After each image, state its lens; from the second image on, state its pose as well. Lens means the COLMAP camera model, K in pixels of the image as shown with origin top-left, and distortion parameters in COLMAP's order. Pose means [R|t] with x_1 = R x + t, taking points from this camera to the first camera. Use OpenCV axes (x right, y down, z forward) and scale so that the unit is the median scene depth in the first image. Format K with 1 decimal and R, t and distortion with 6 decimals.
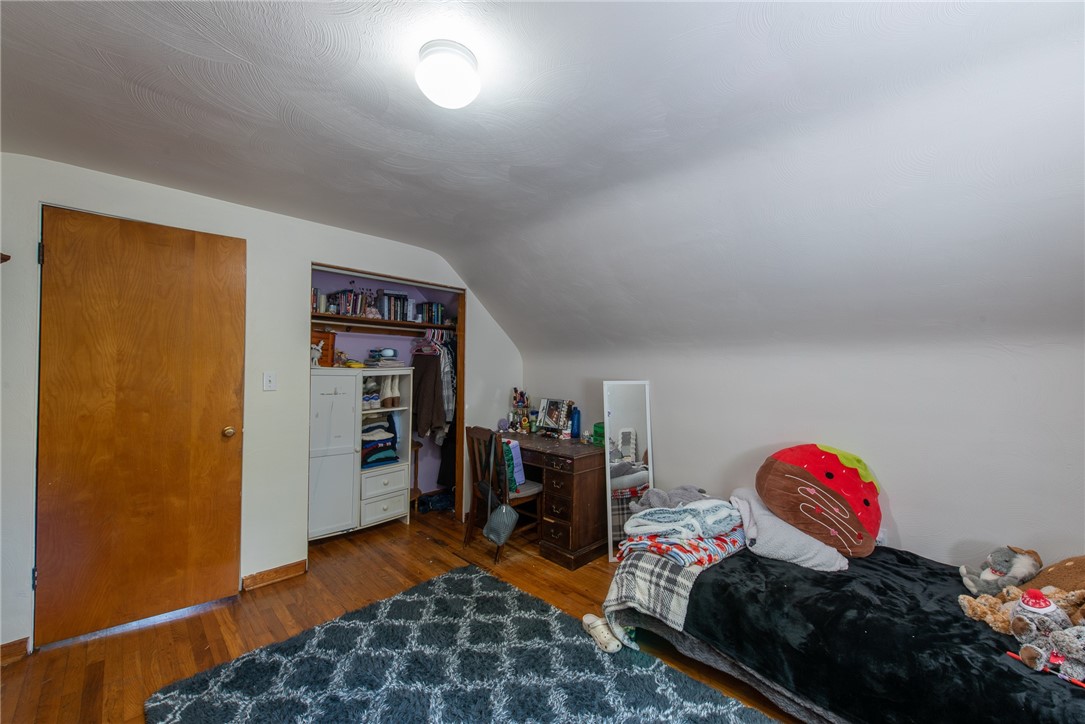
lens RADIAL K [[424.2, 0, 548.5], [0, 424.2, 364.4], [0, 0, 1]] dist [0.009903, -0.002619]
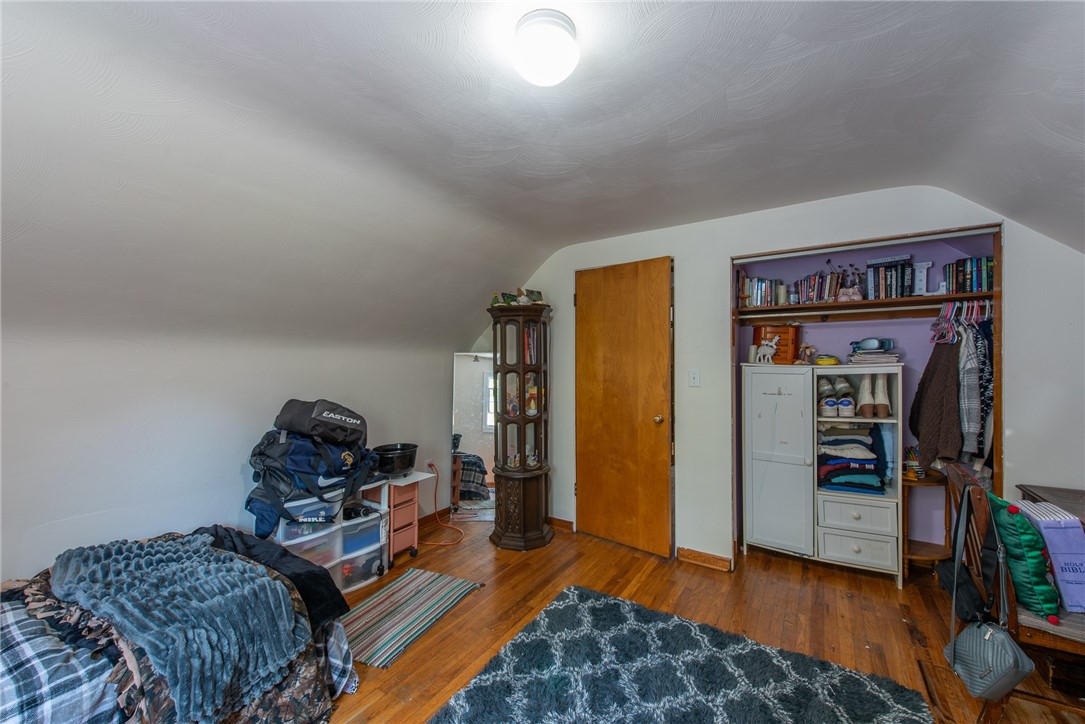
lens RADIAL K [[424.2, 0, 543.0], [0, 424.2, 365.6], [0, 0, 1]] dist [0.009903, -0.002619]
pose [[0.195933, -0.009992, -0.980566, 0.271011], [0.015281, 0.999858, -0.007136, 0.007573], [0.980498, -0.013585, 0.196058, 0.326604]]
